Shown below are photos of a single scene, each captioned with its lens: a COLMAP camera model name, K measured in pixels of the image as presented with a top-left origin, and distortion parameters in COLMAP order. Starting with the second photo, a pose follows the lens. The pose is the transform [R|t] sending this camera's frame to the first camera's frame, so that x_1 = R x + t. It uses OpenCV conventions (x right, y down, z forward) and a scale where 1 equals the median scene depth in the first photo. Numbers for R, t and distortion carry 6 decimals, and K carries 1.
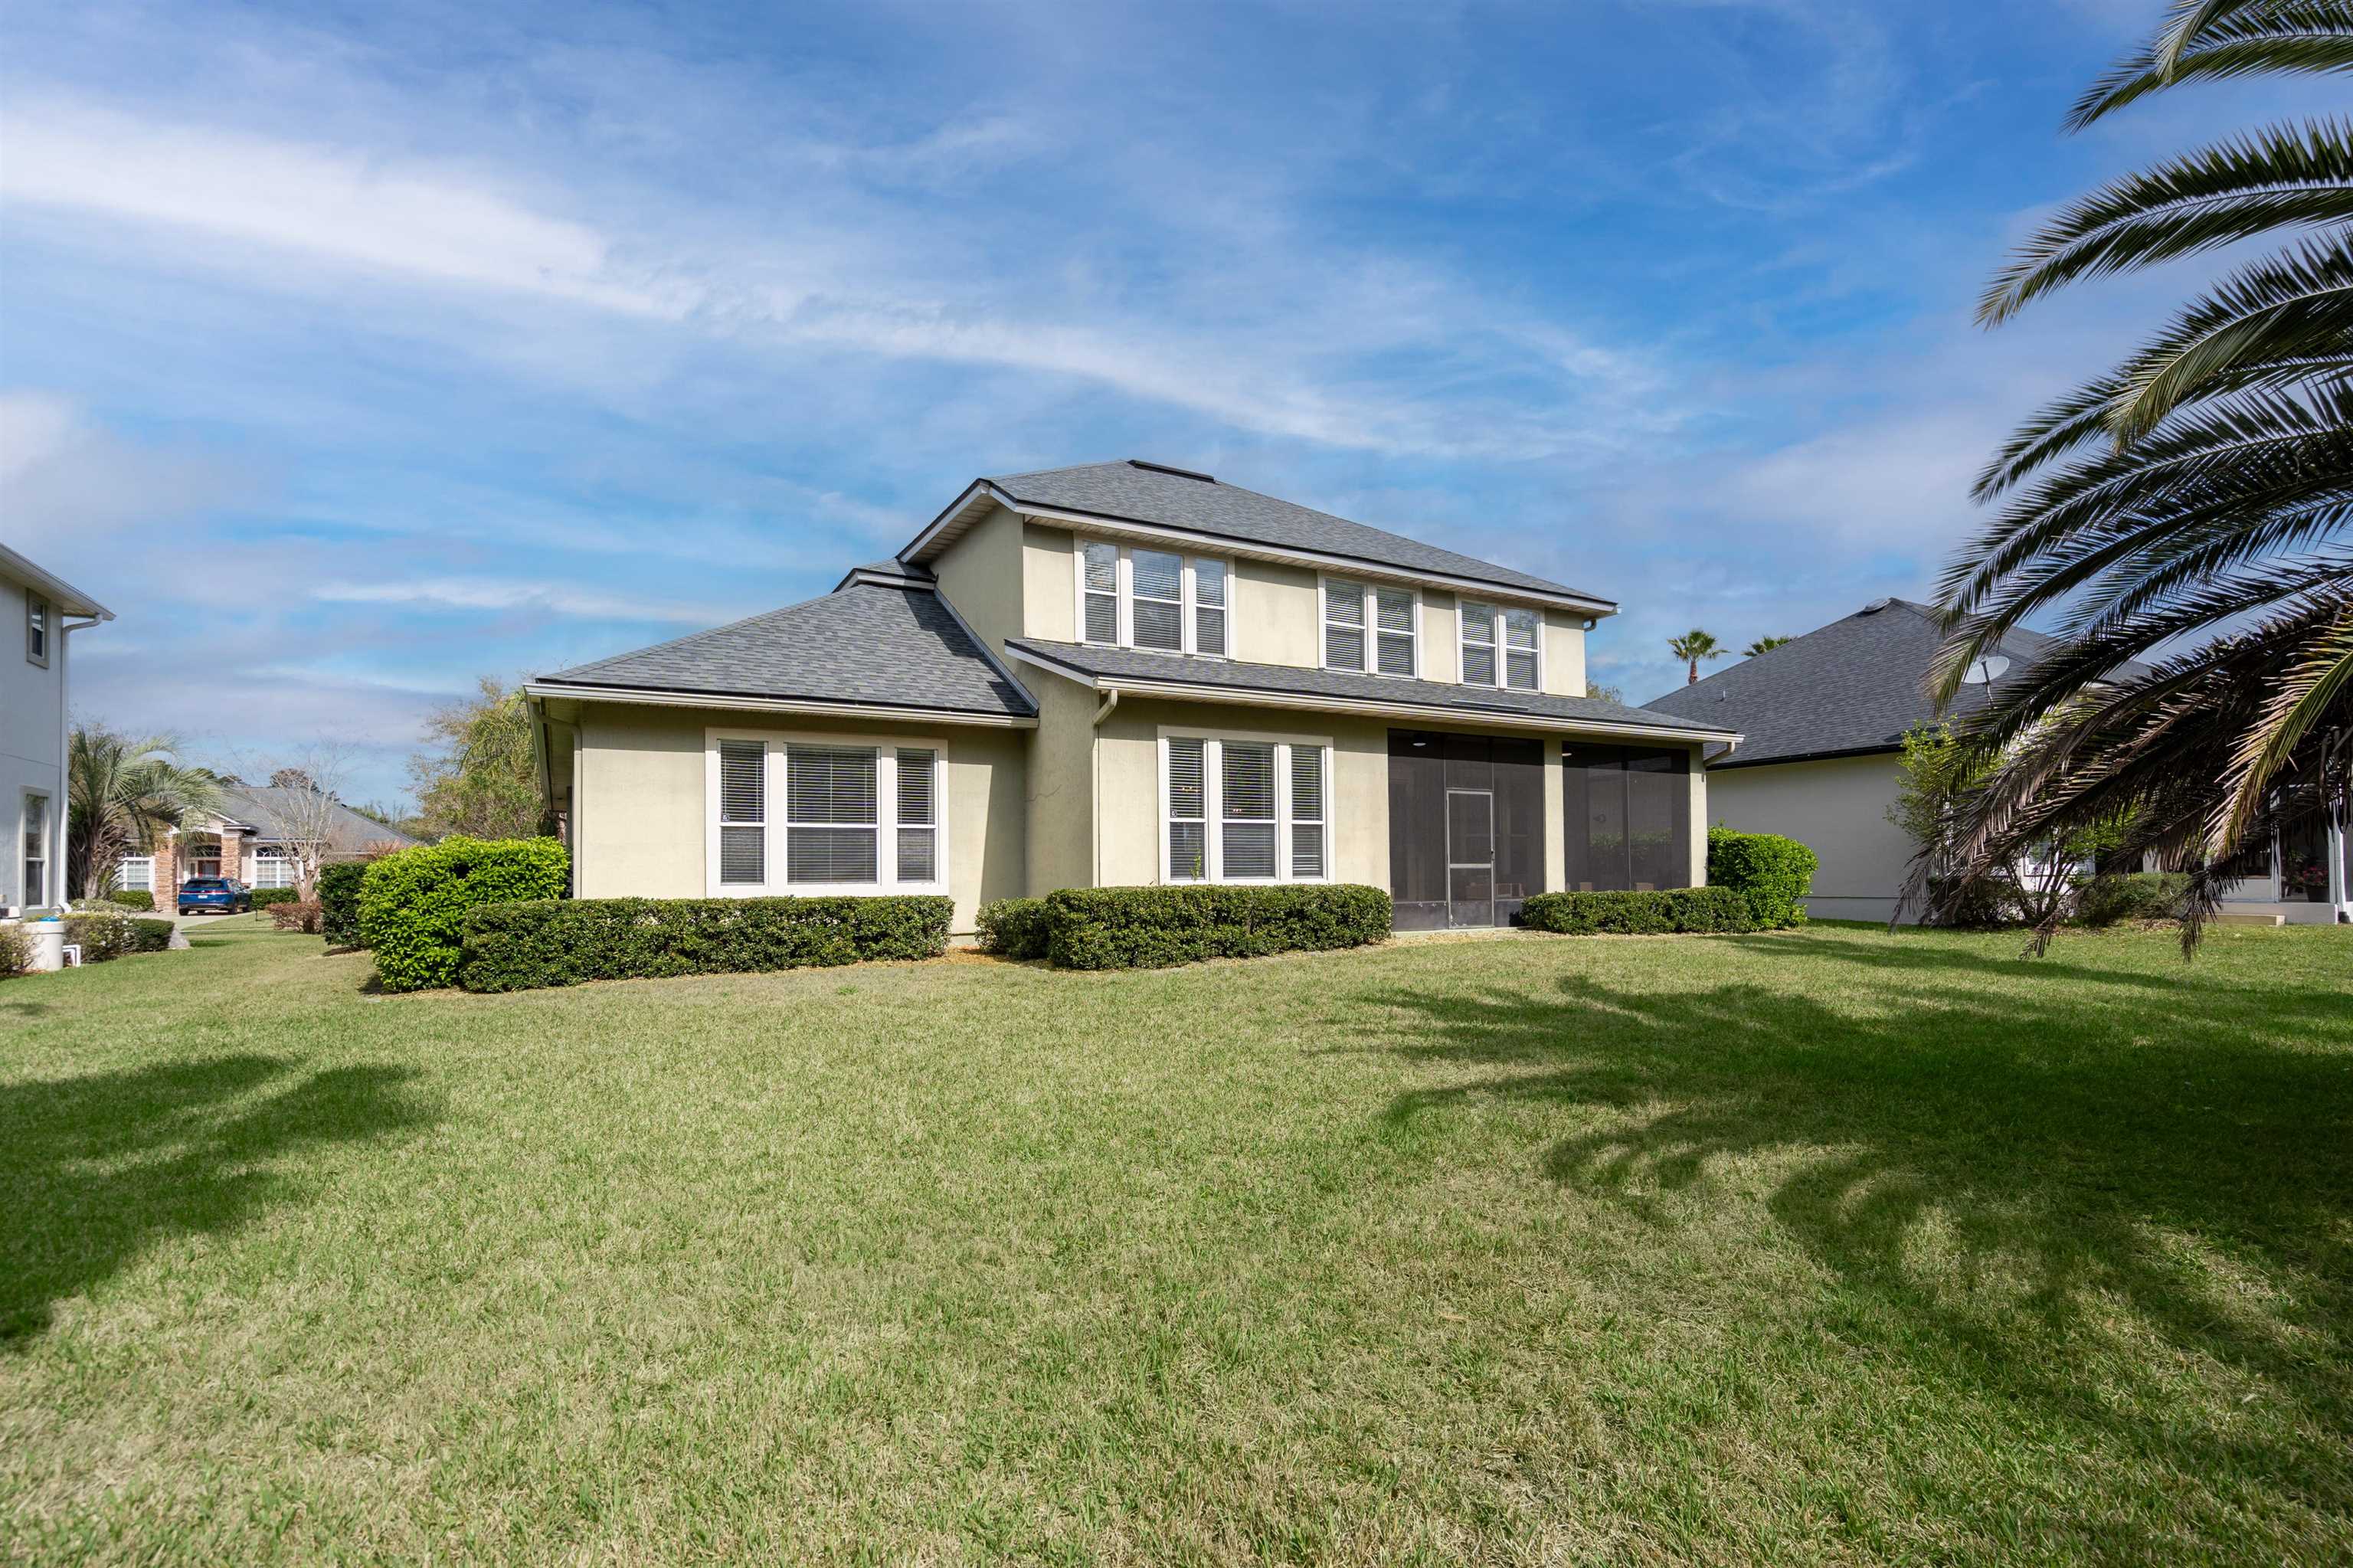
lens RADIAL K [[1078.1, 0, 1177.3], [0, 1078.1, 848.5], [0, 0, 1]] dist [-0.005390, -0.000281]
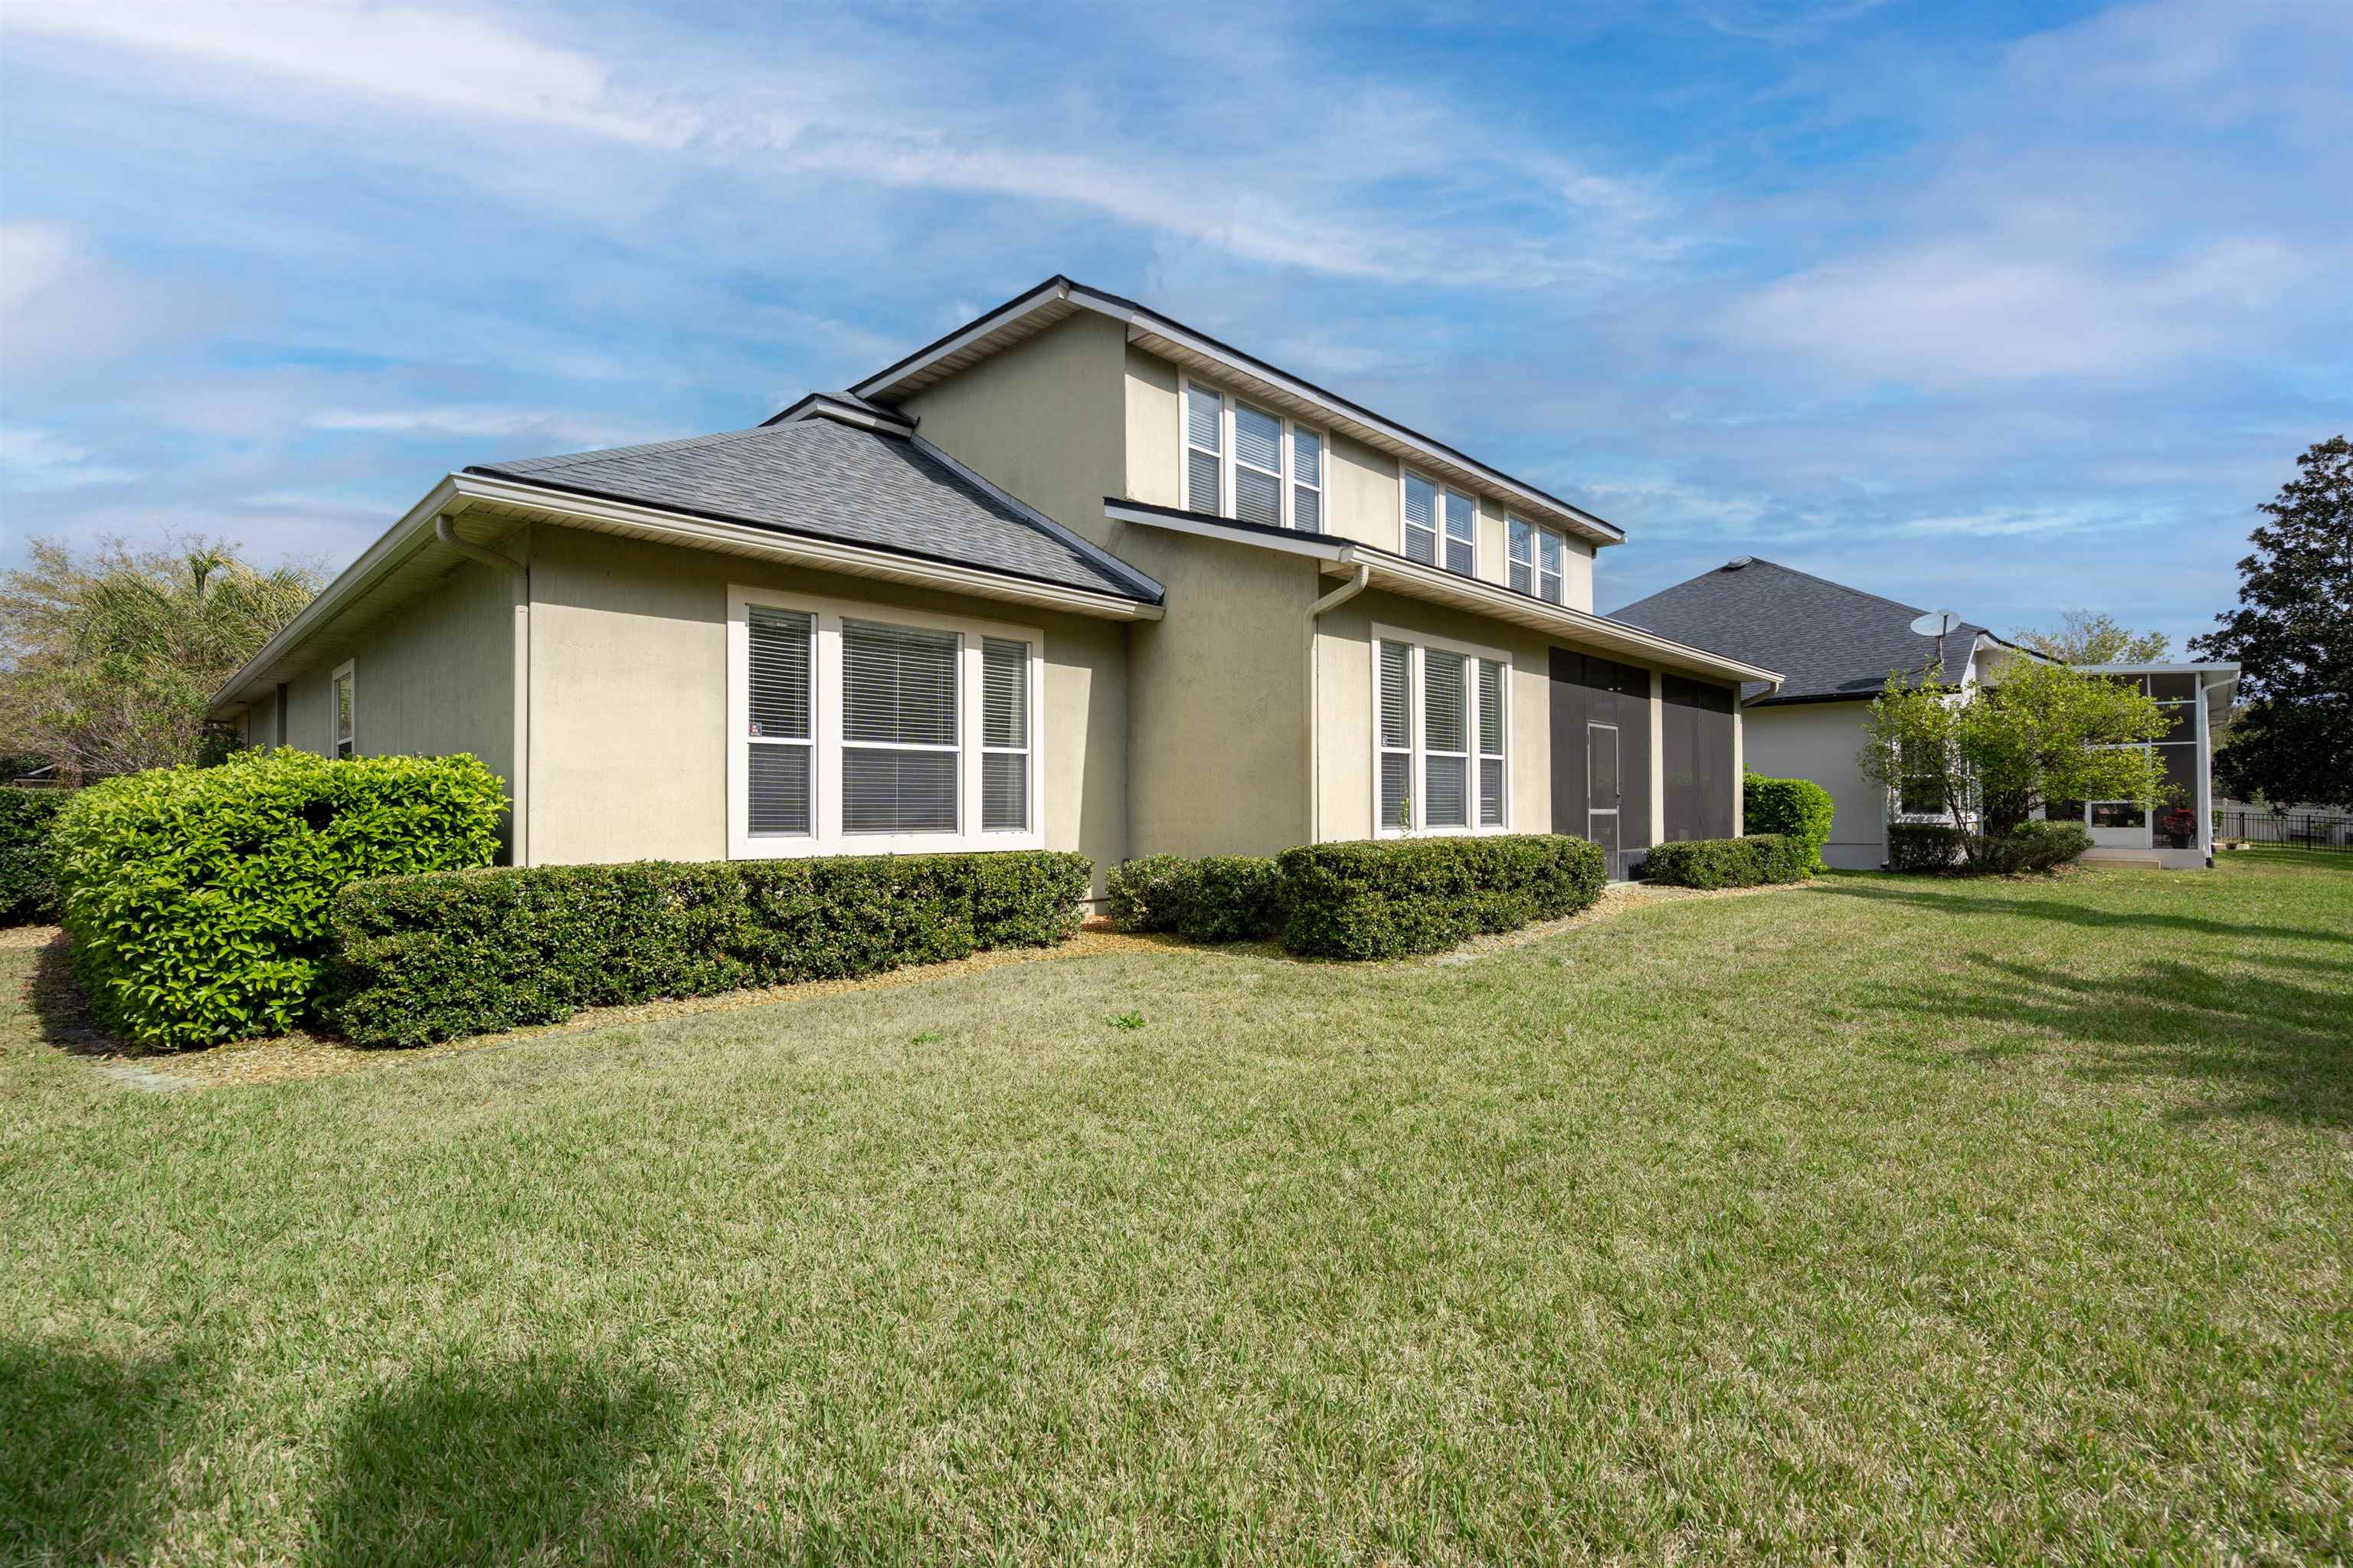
lens RADIAL K [[1068.1, 0, 1179.3], [0, 1068.1, 790.2], [0, 0, 1]] dist [0.002318, 0.000331]
pose [[0.962909, 0.011926, 0.269564, -0.342183], [-0.012898, 0.999915, 0.001836, 0.002234], [-0.269519, -0.005245, 0.962981, 0.325379]]
